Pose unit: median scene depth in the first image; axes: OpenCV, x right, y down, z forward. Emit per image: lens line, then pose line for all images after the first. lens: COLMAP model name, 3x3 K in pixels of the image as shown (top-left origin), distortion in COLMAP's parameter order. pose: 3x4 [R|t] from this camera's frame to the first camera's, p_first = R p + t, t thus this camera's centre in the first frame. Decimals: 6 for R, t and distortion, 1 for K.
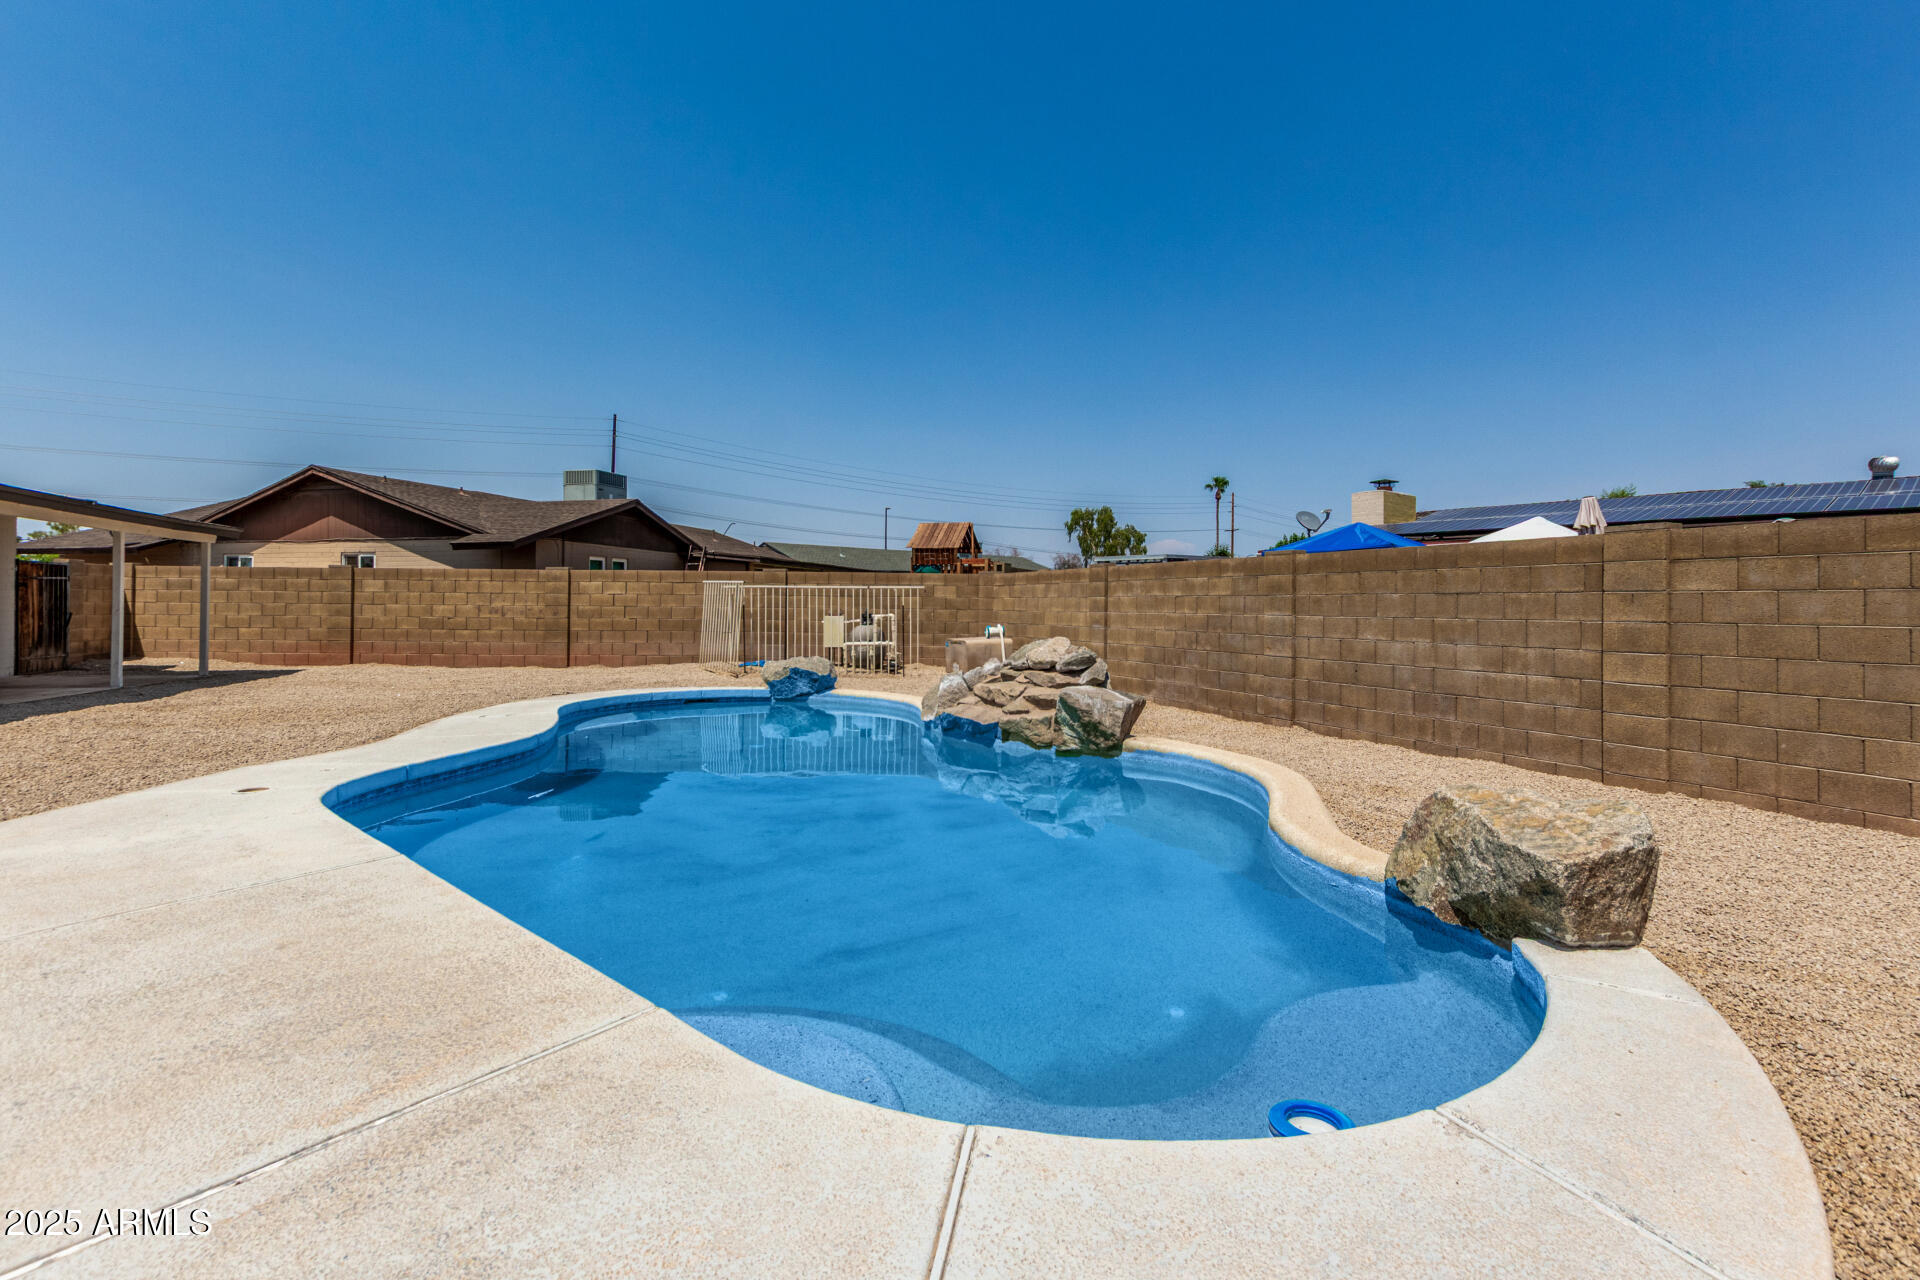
lens RADIAL K [[892.6, 0, 960.6], [0, 892.6, 579.6], [0, 0, 1]] dist [0.002076, 0.000166]
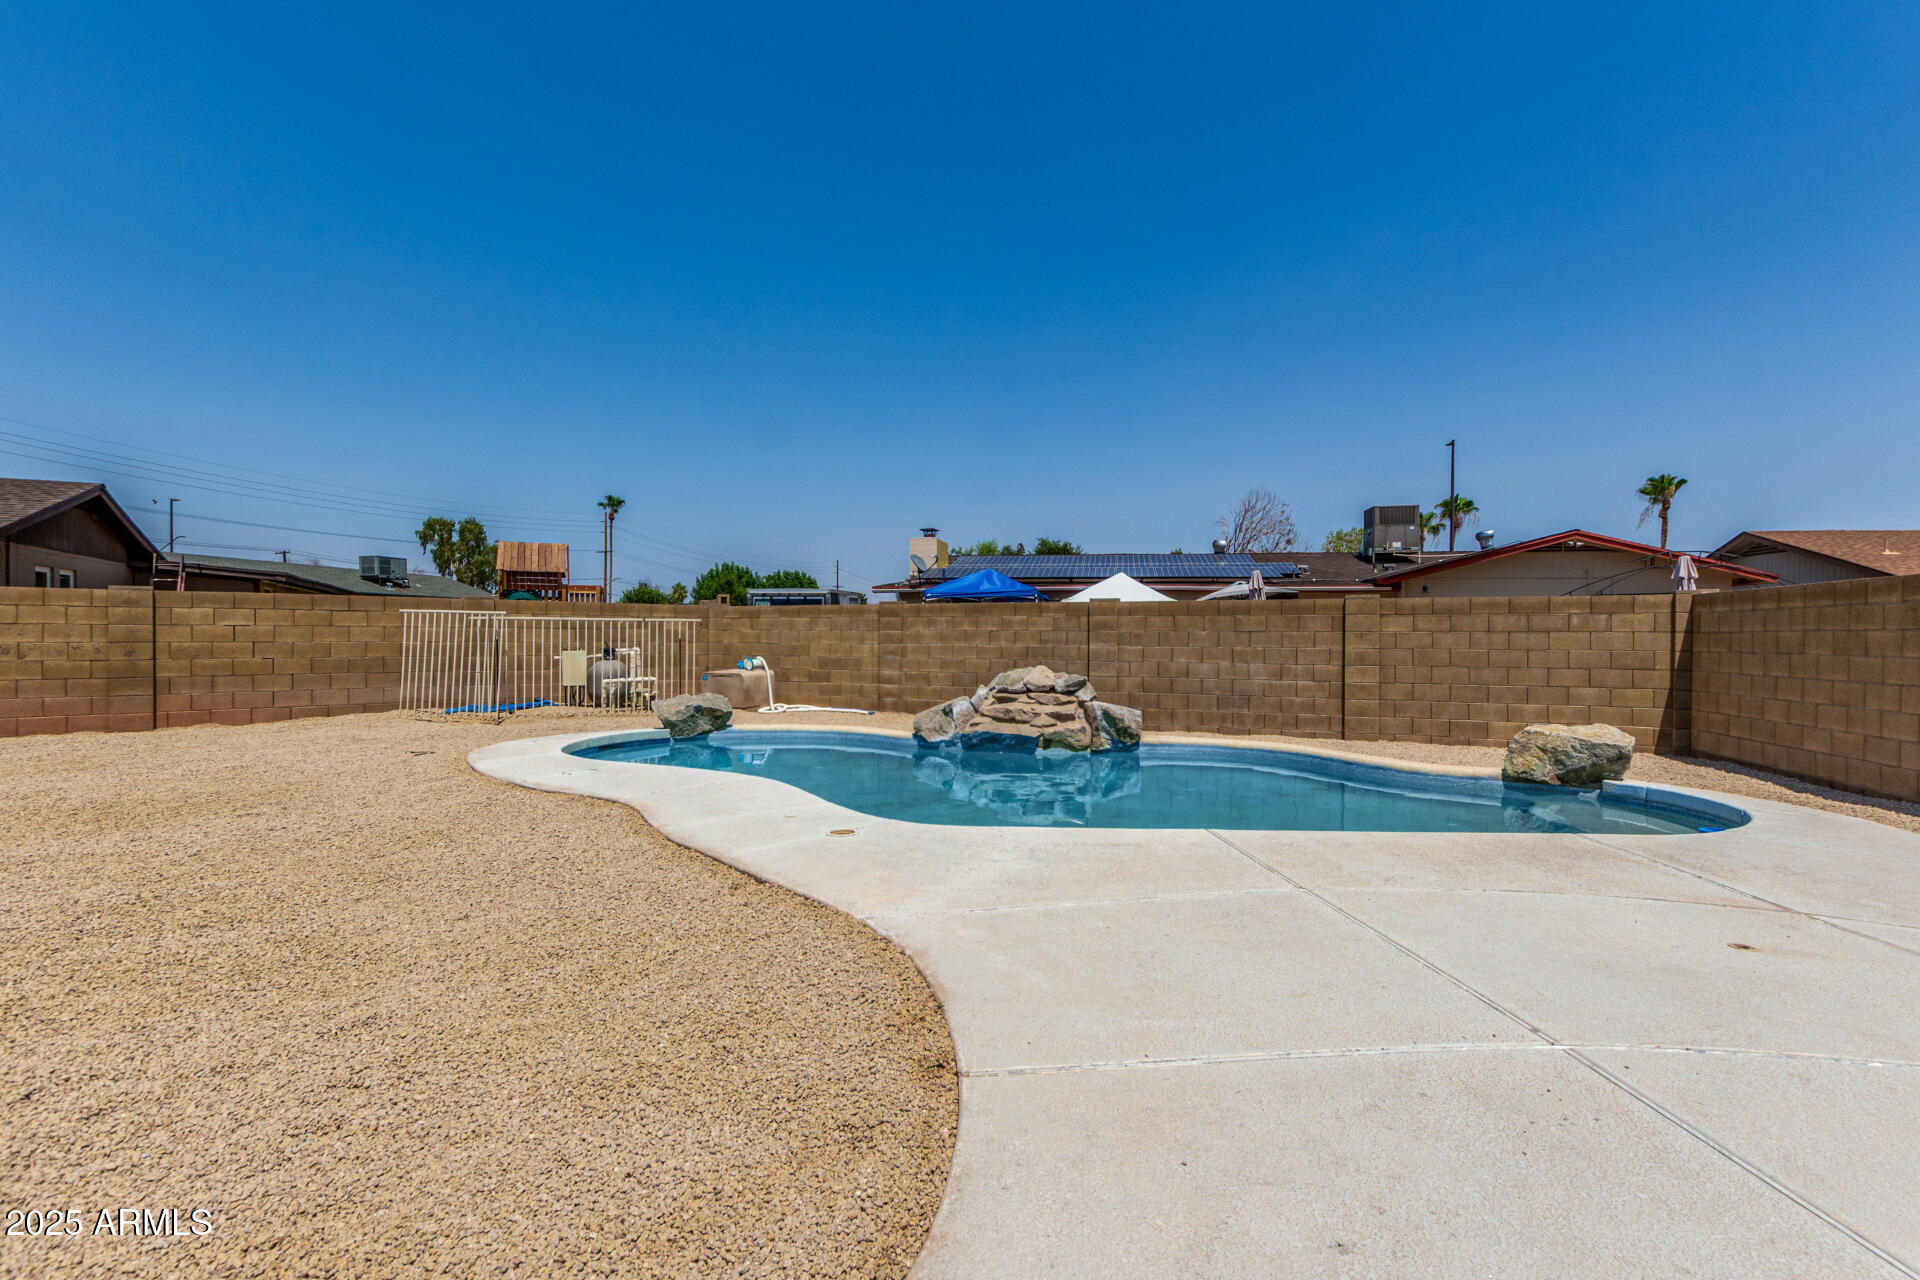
lens RADIAL K [[930.4, 0, 960.0], [0, 930.4, 640.0], [0, 0, 1]] dist [0.000793, -0.000101]
pose [[0.765795, -0.007823, 0.643037, -0.450350], [-0.016973, 0.999332, 0.032371, -0.007003], [-0.642861, -0.035704, 0.765151, 0.036899]]
